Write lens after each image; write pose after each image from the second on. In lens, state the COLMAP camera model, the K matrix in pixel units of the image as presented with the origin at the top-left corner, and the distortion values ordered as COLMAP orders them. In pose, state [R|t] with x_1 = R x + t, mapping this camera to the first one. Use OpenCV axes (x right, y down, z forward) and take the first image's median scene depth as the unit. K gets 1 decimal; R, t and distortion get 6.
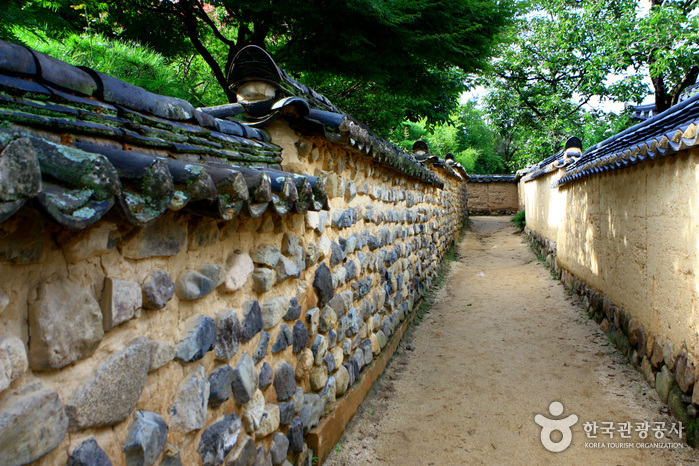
lens RADIAL K [[788.0, 0, 349.7], [0, 788.0, 232.4], [0, 0, 1]] dist [-0.081451, 0.000000]
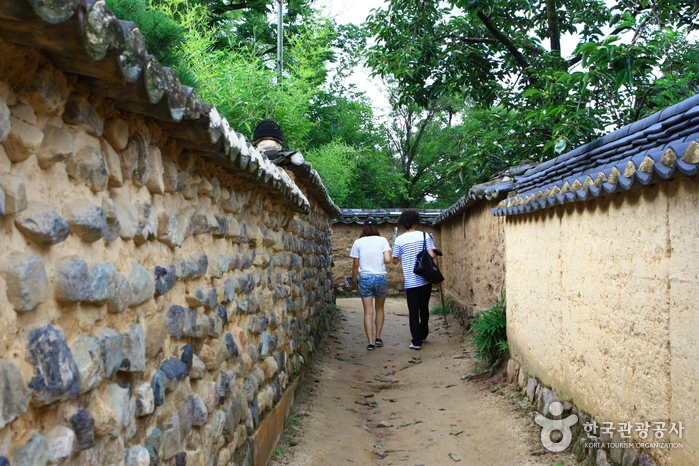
lens RADIAL K [[1109.6, 0, 349.5], [0, 1109.6, 233.5], [0, 0, 1]] dist [-0.002277, 0.000000]
pose [[0.987662, 0.012508, 0.156099, 0.089860], [-0.003243, 0.998225, -0.059467, -0.030426], [-0.156566, 0.058228, 0.985950, 0.561607]]
